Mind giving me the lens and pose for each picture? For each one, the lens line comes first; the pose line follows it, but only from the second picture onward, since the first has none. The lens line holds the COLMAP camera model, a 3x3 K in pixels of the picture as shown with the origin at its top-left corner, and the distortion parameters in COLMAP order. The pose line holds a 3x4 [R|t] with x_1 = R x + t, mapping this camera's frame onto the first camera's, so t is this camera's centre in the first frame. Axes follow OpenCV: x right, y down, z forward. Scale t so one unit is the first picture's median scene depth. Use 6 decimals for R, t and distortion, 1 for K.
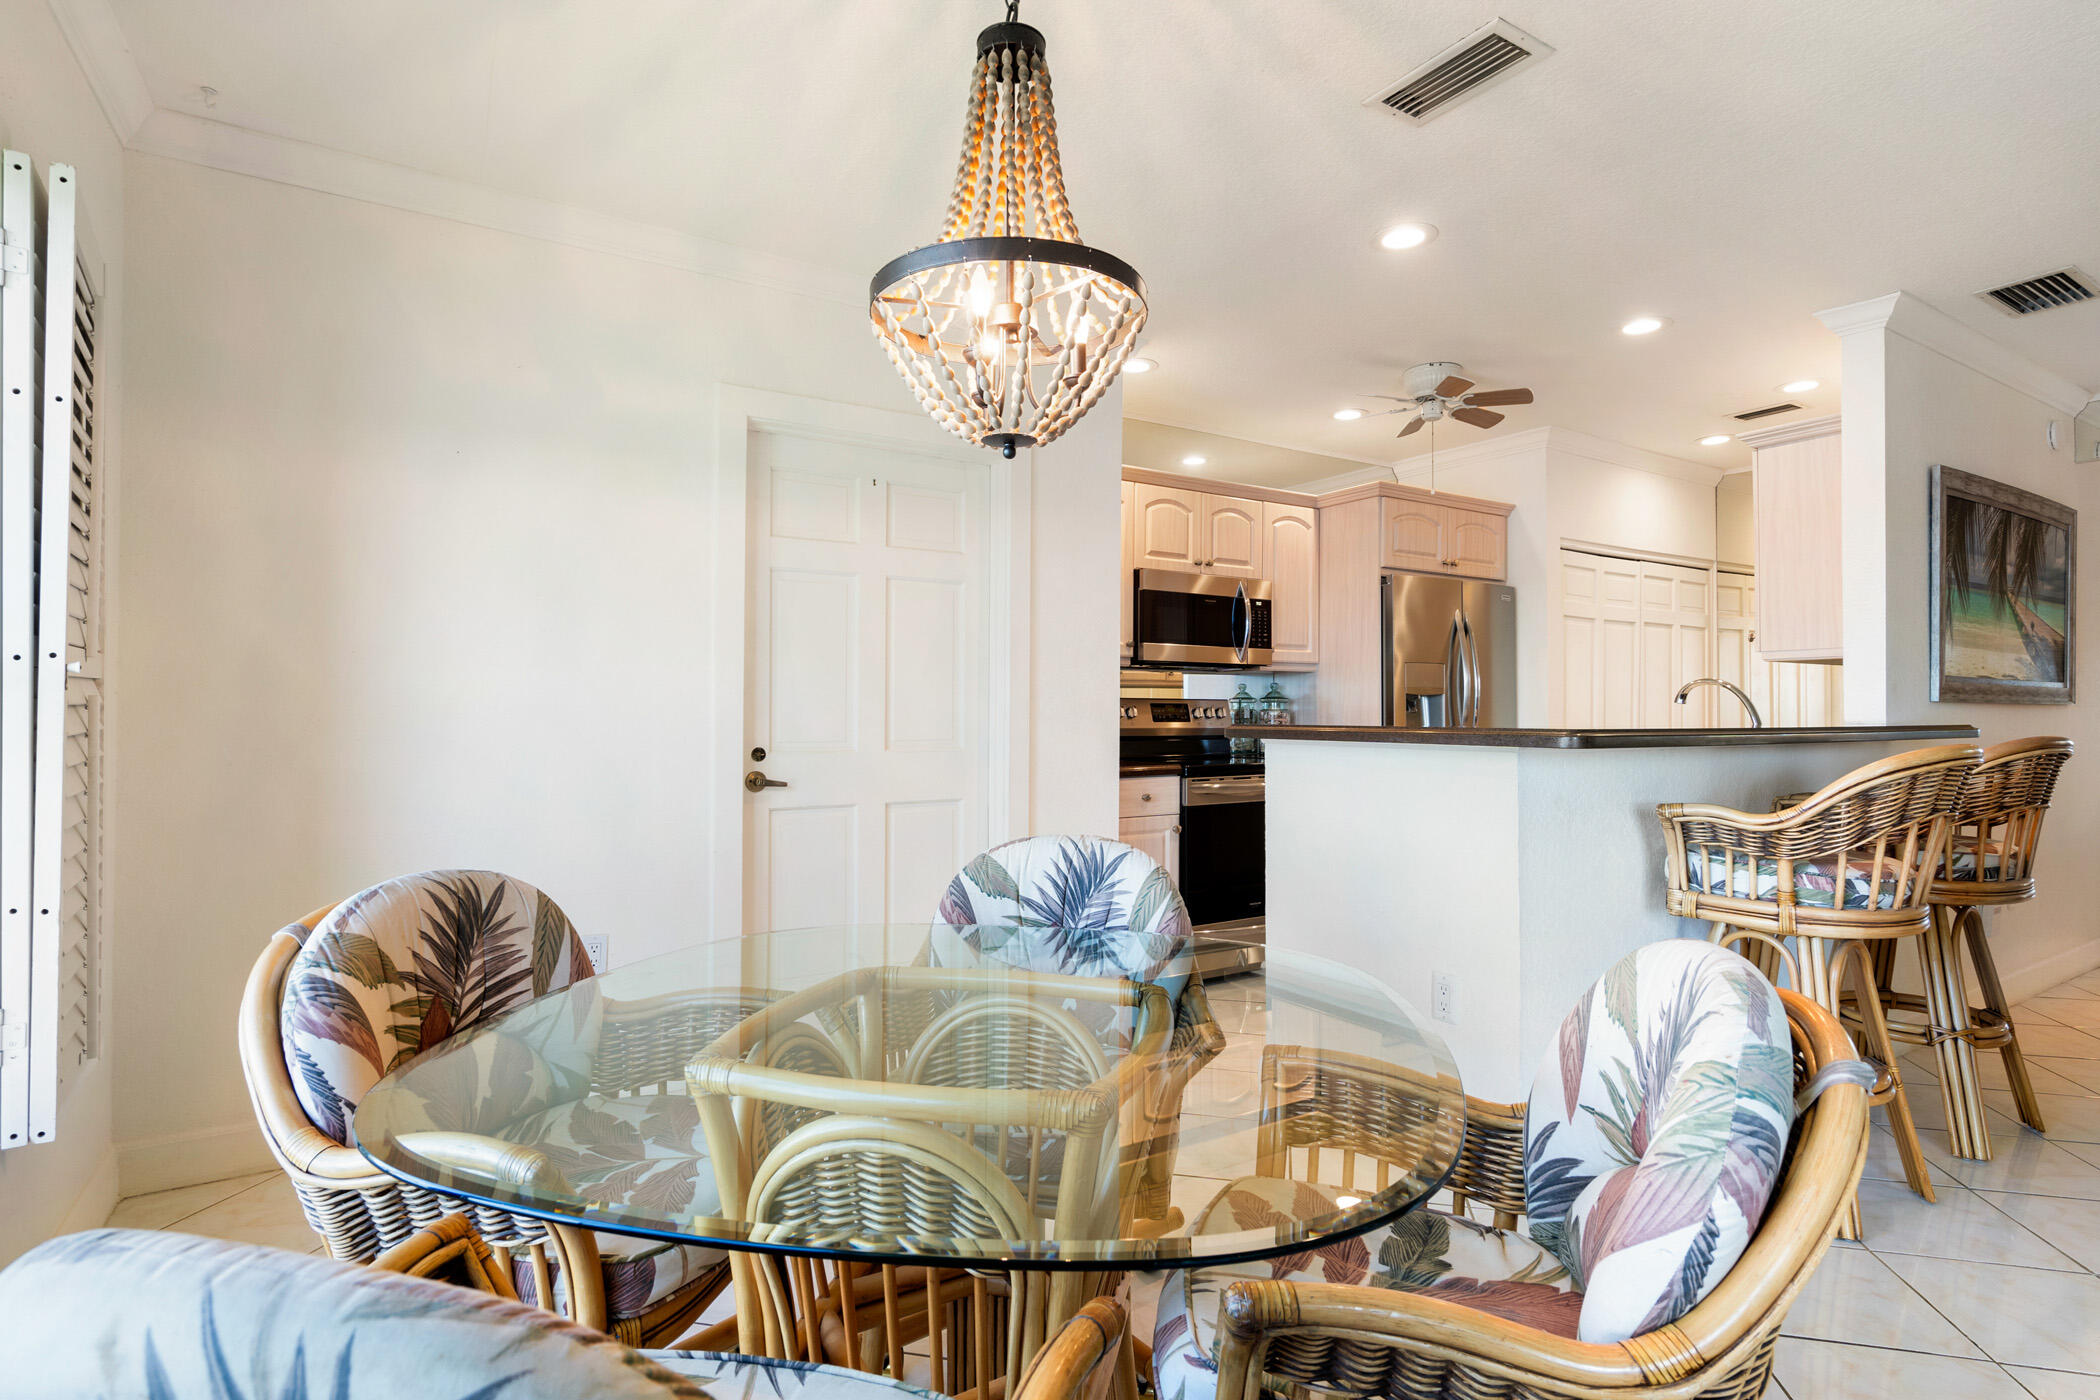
lens RADIAL K [[1012.5, 0, 1049.8], [0, 1012.5, 696.4], [0, 0, 1]] dist [0.000398, 0.000488]
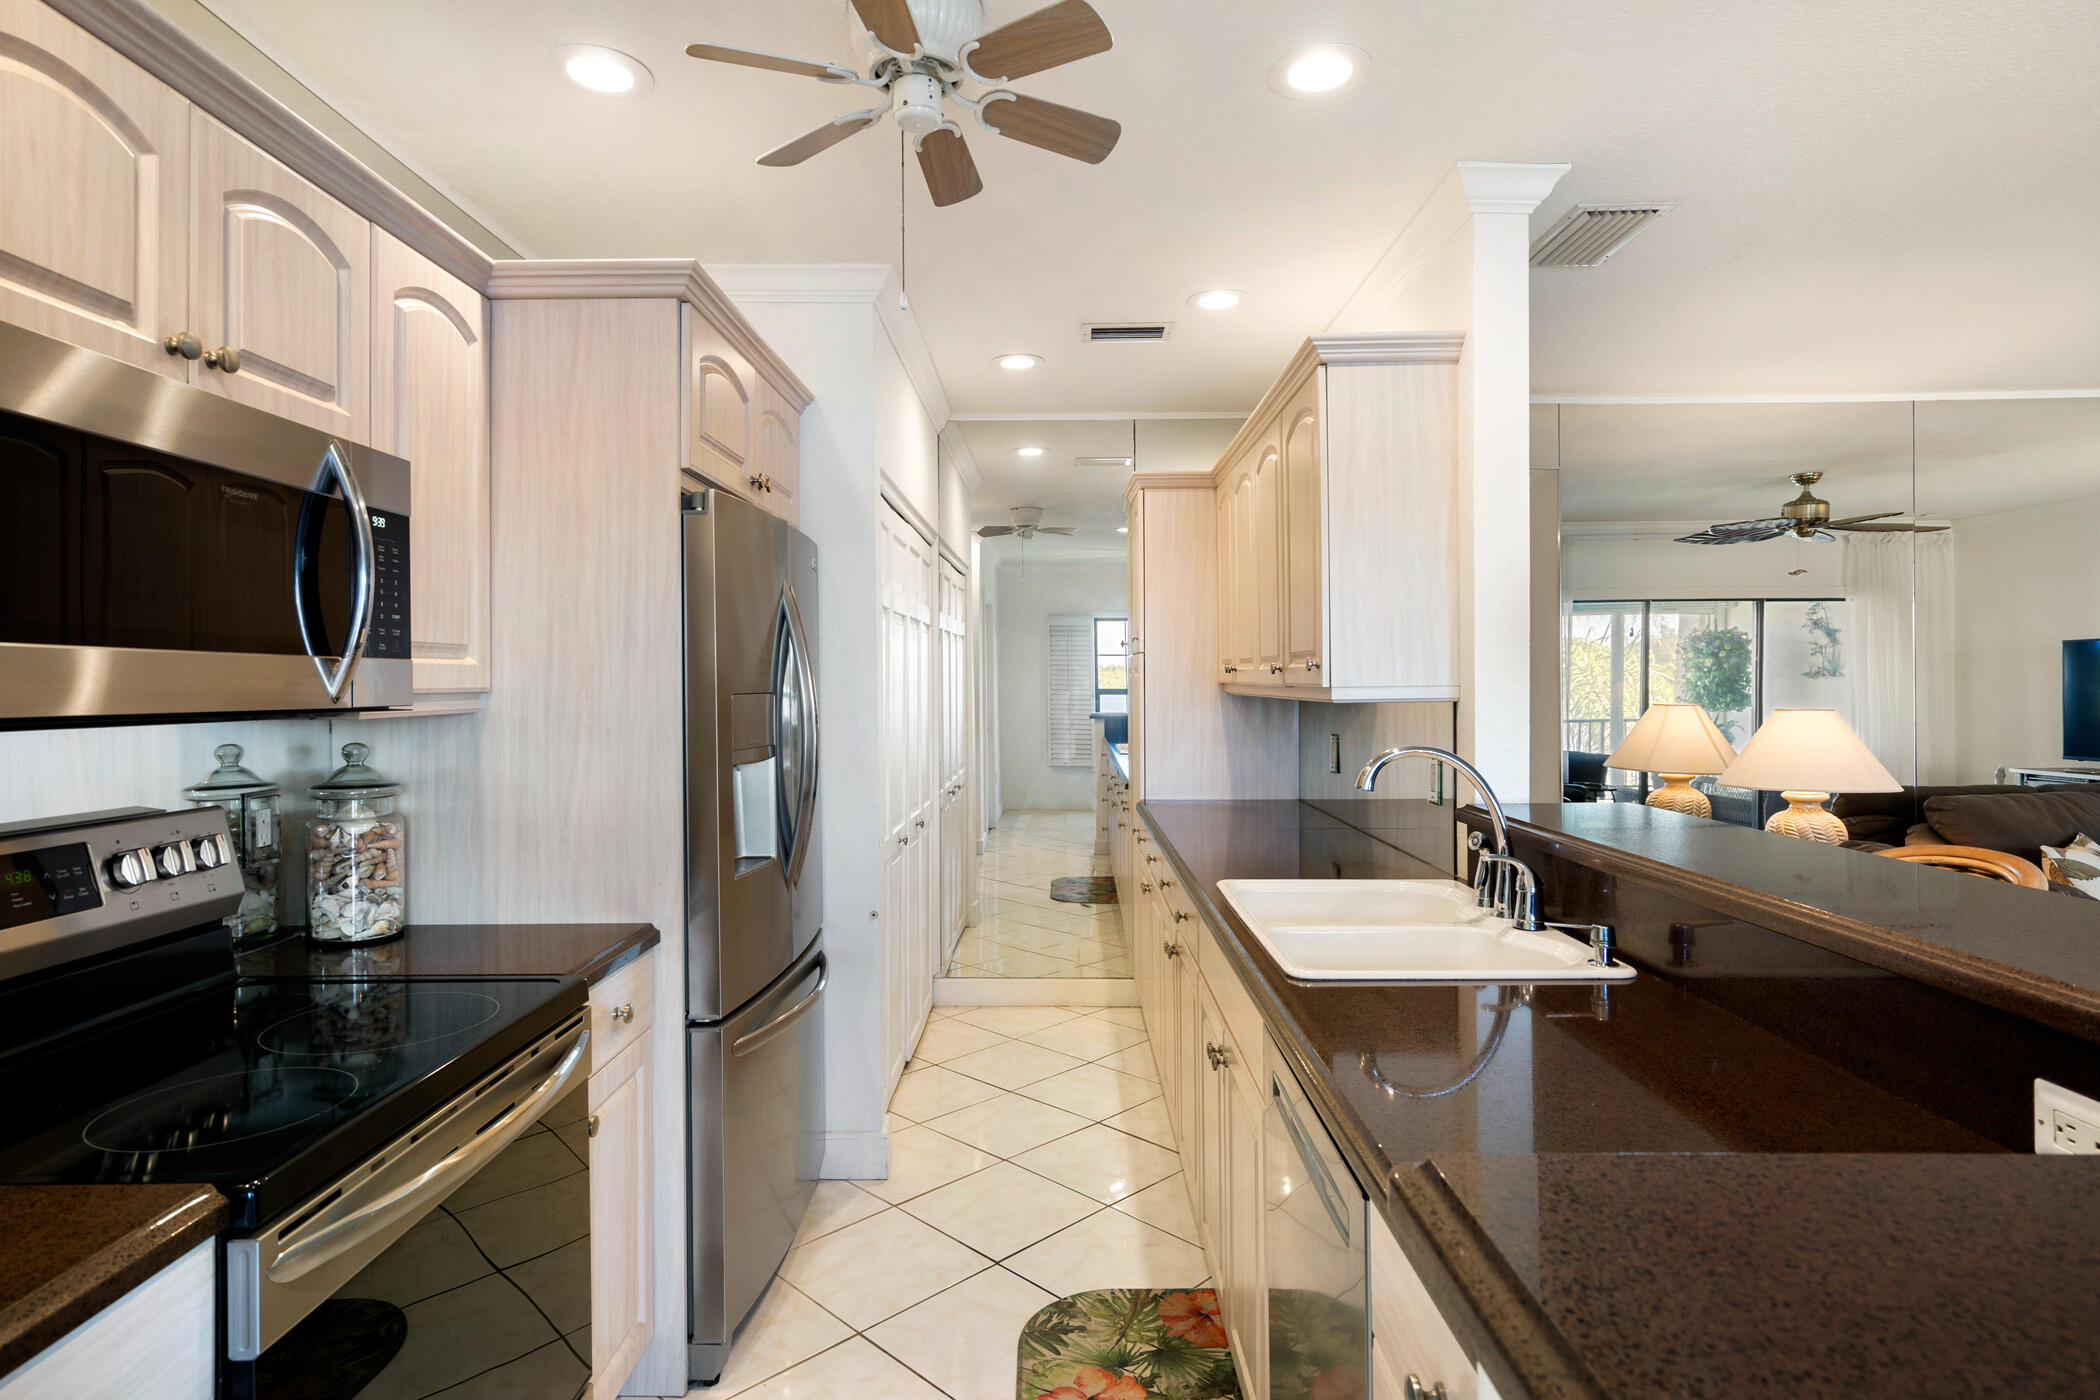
lens RADIAL K [[1128.5, 0, 1039.1], [0, 1128.5, 681.9], [0, 0, 1]] dist [0.018982, -0.002470]
pose [[0.545062, -0.005205, 0.838380, 0.013141], [-0.002156, 0.999969, 0.007610, -0.045191], [-0.838393, -0.005955, 0.545034, 0.649202]]
